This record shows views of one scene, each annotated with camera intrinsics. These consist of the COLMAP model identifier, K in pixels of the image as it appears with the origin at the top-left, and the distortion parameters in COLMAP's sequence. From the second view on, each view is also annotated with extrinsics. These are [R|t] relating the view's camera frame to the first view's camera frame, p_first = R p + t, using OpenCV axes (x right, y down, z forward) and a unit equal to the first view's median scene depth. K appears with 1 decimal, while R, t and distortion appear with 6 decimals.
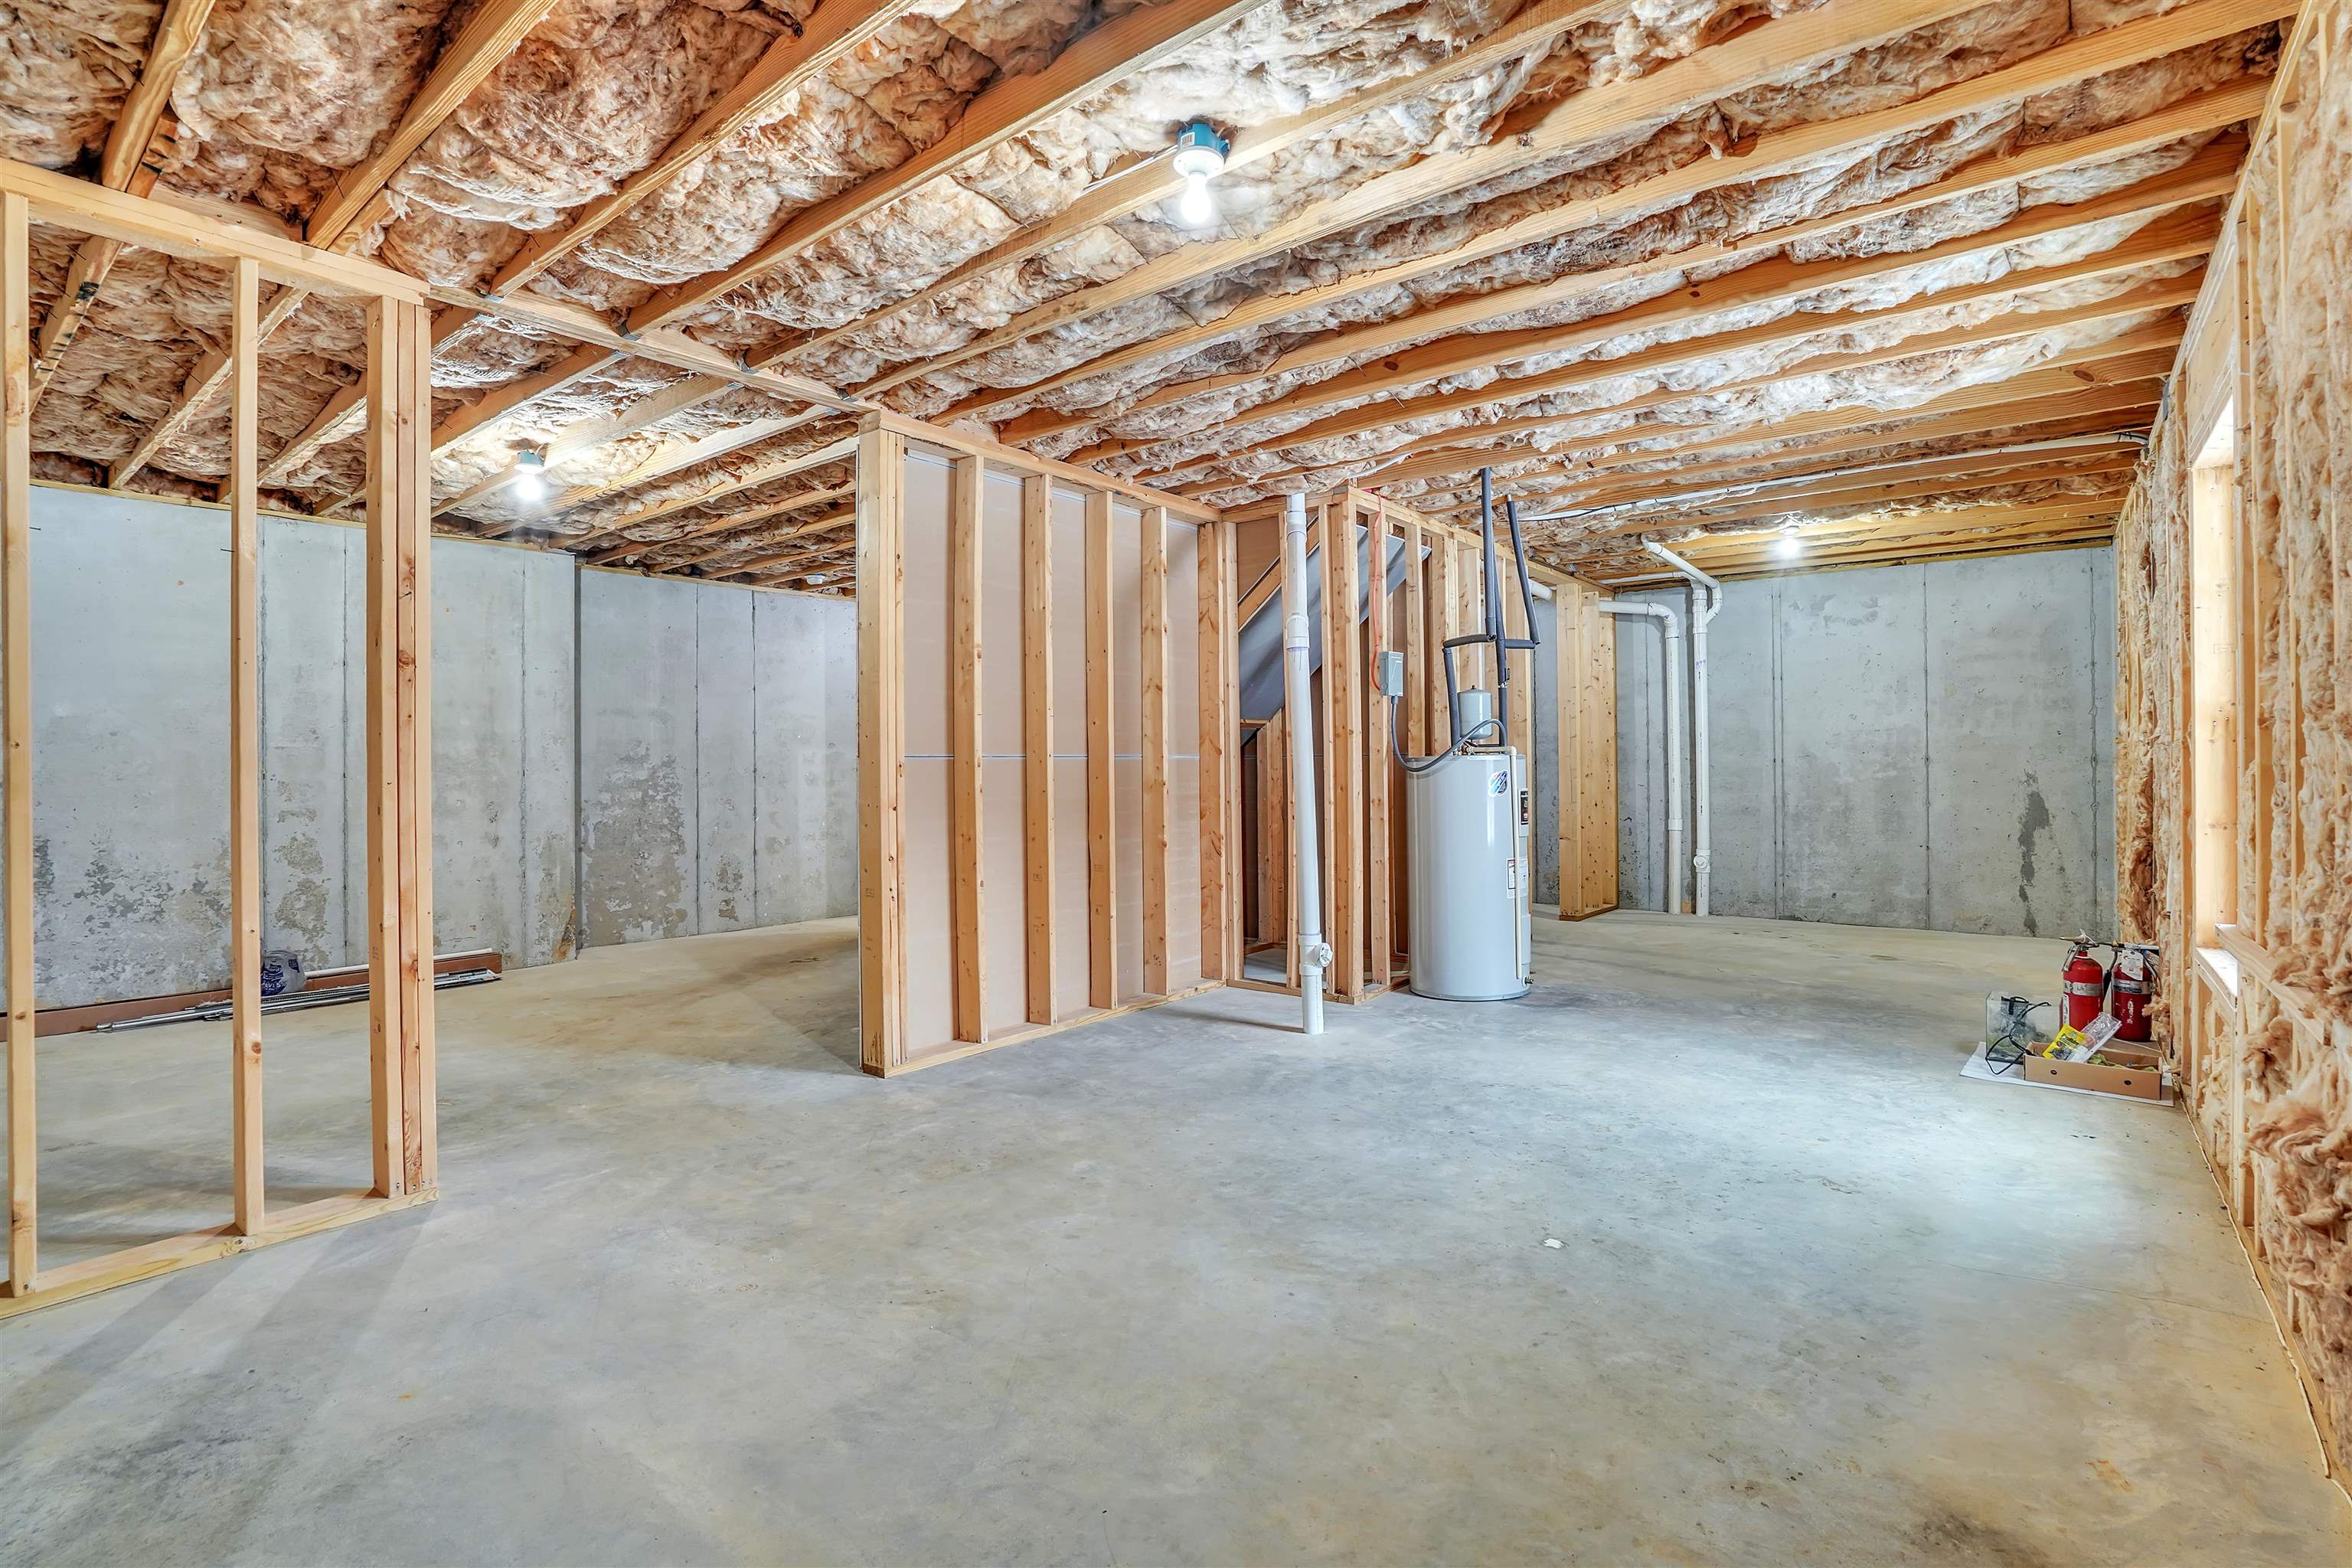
lens RADIAL K [[1104.6, 0, 1179.3], [0, 1104.6, 782.9], [0, 0, 1]] dist [-0.051777, 0.022258]
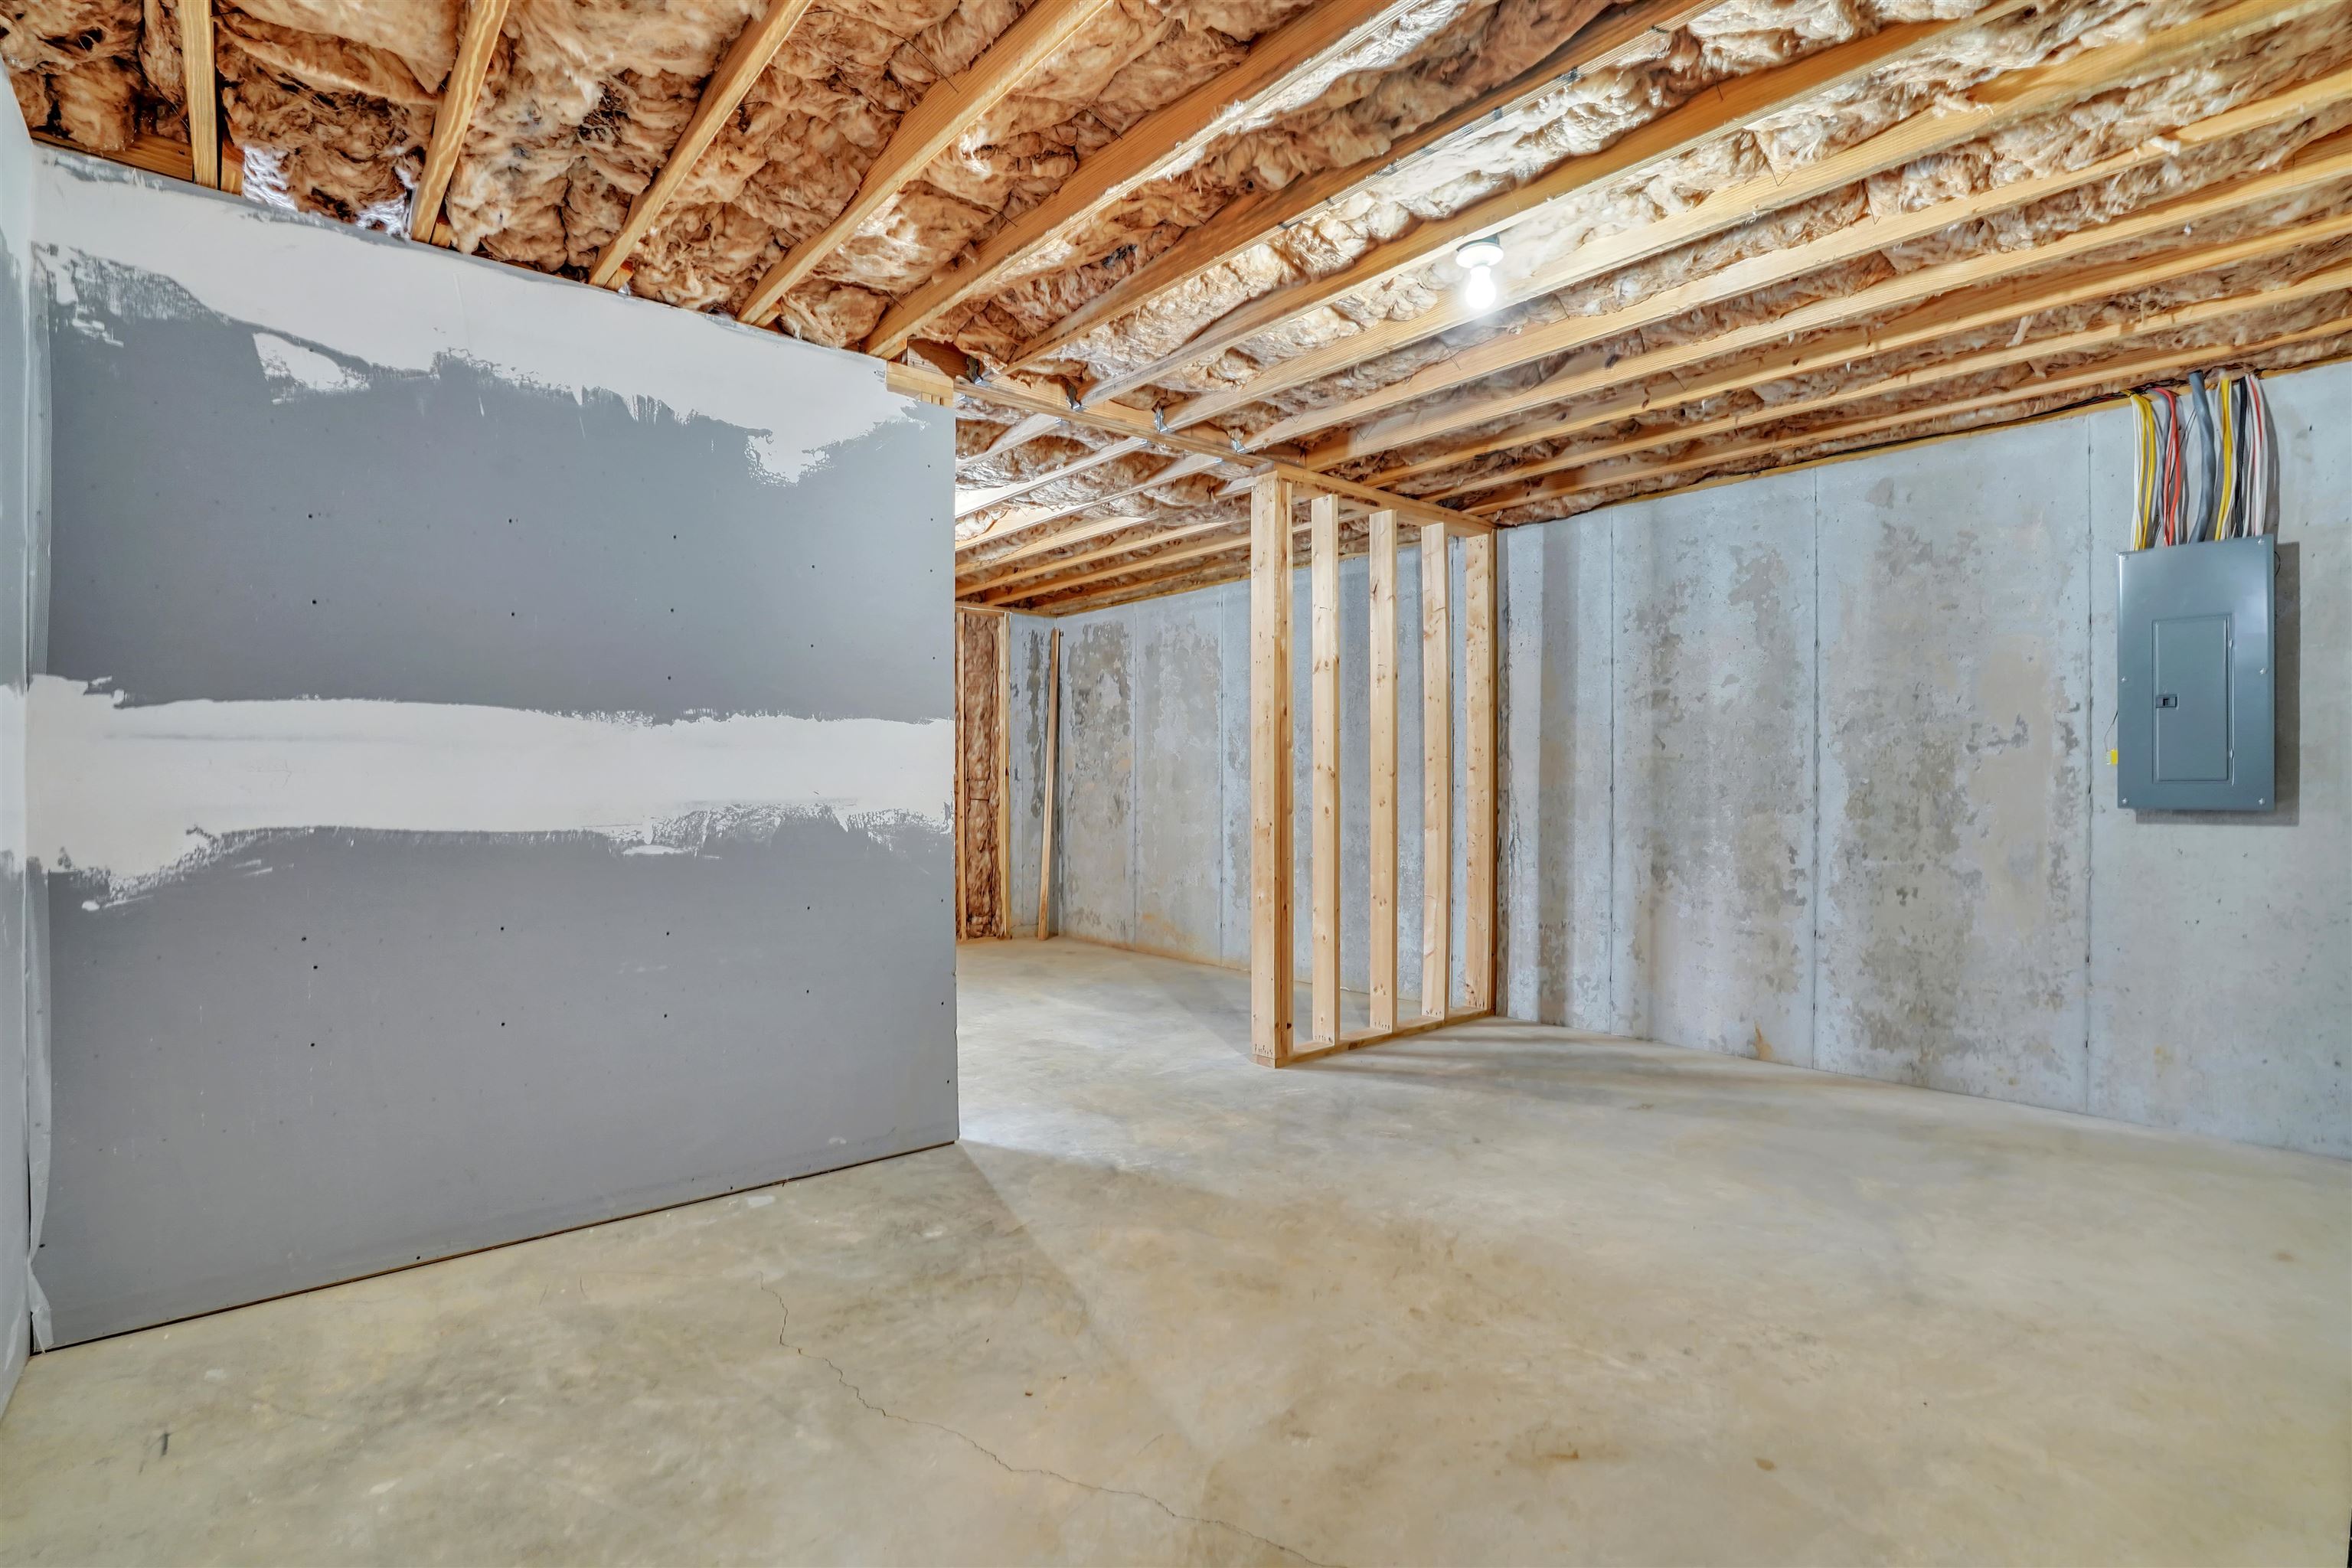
lens RADIAL K [[1104.6, 0, 1179.3], [0, 1104.6, 782.9], [0, 0, 1]] dist [-0.051777, 0.022258]
pose [[-0.982146, 0.008633, 0.187921, -0.789554], [0.010717, 0.999892, 0.010076, -0.027158], [-0.187814, 0.011910, -0.982132, 2.284930]]
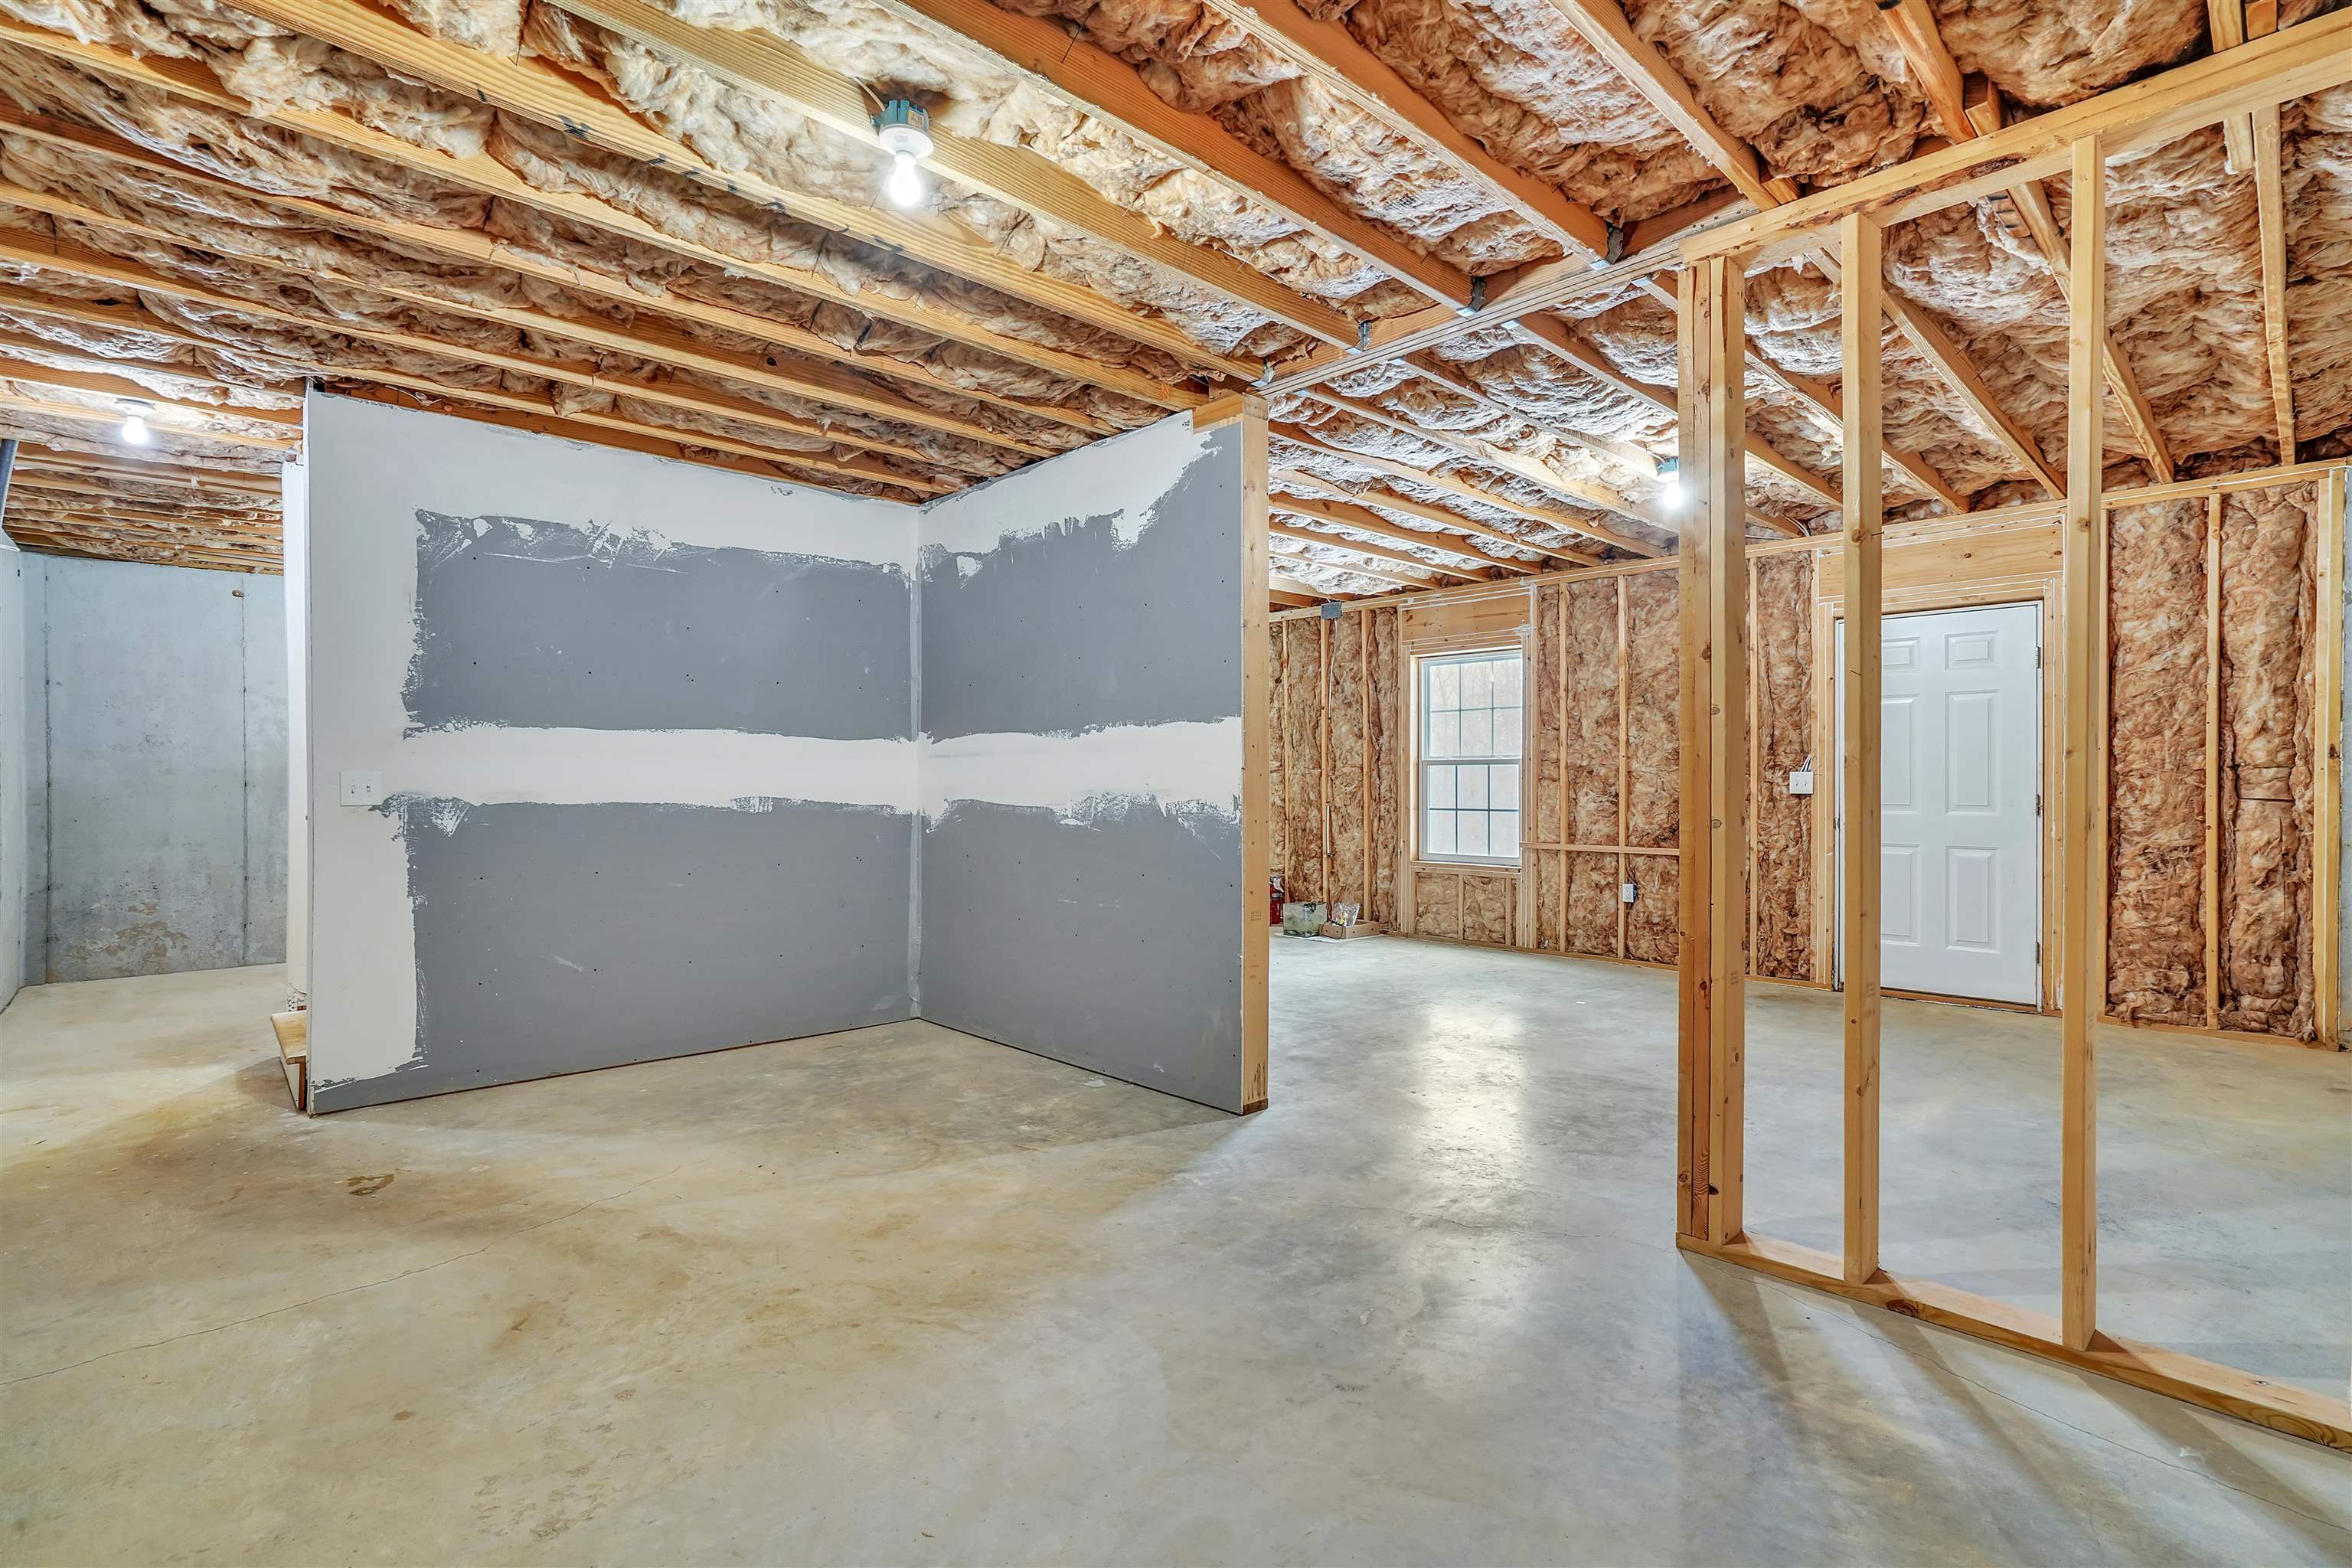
lens RADIAL K [[1104.6, 0, 1179.3], [0, 1104.6, 782.9], [0, 0, 1]] dist [-0.051777, 0.022258]
pose [[0.140653, 0.003358, 0.990053, -1.509362], [0.015130, 0.999870, -0.005541, -0.005828], [-0.989943, 0.015759, 0.140584, 1.169545]]
